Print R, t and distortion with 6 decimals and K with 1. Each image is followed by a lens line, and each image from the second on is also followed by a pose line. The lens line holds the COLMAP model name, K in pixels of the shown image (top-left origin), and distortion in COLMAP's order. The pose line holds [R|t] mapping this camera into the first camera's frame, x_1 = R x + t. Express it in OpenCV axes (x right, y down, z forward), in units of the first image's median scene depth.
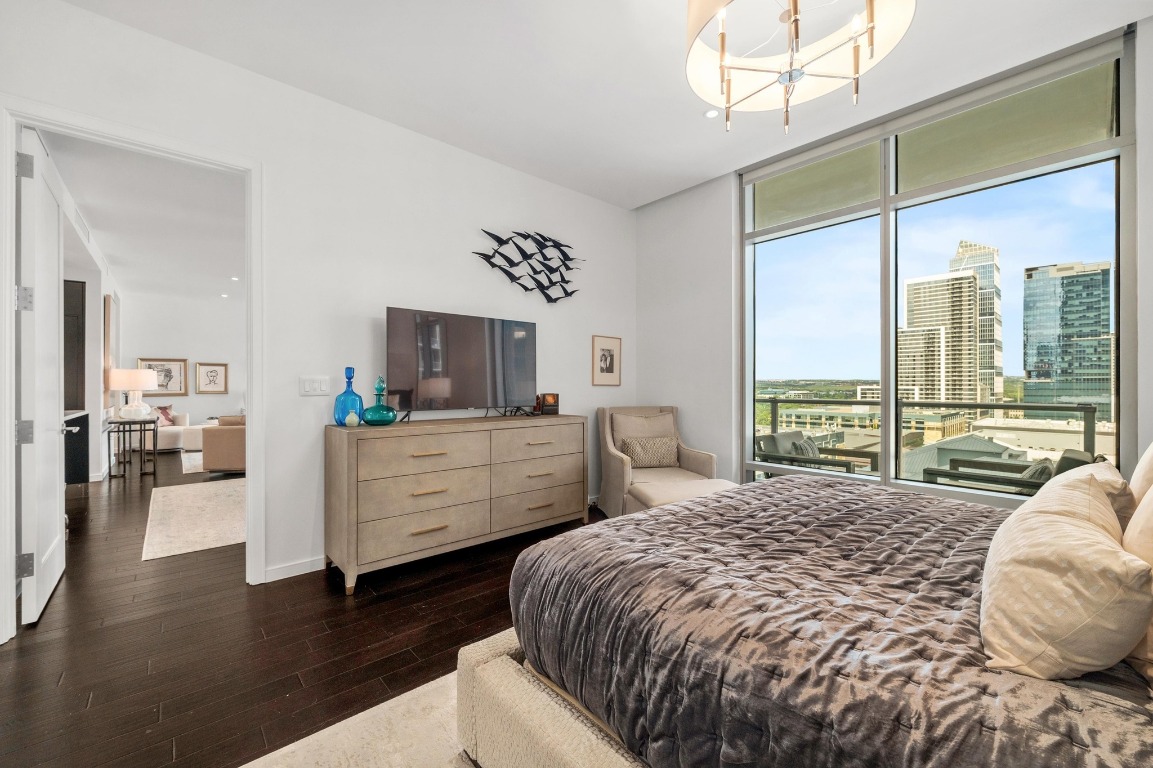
lens RADIAL K [[464.0, 0, 574.8], [0, 464.0, 383.2], [0, 0, 1]] dist [0.000683, 0.000047]
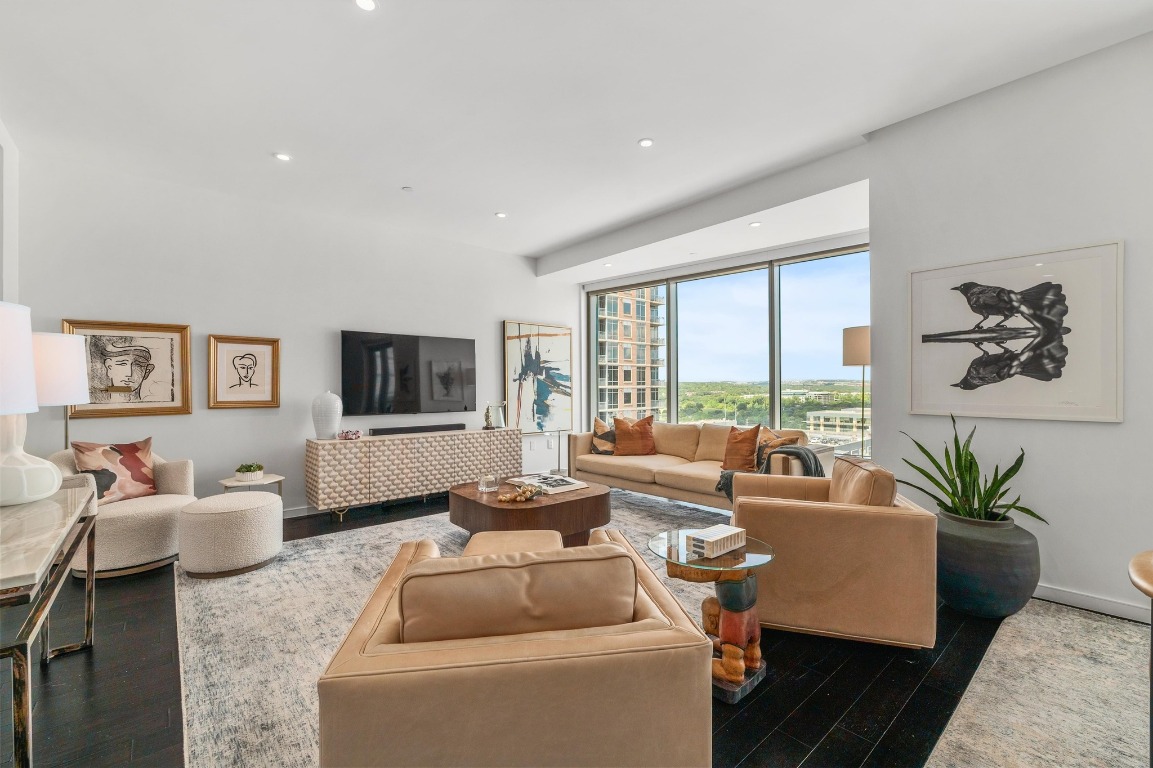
lens RADIAL K [[483.0, 0, 581.3], [0, 483.0, 386.0], [0, 0, 1]] dist [0.000059, 0.000212]
pose [[0.999994, -0.003008, -0.001934, -0.476747], [0.003015, 0.999989, 0.003636, 0.002064], [0.001924, -0.003642, 0.999992, 0.561364]]
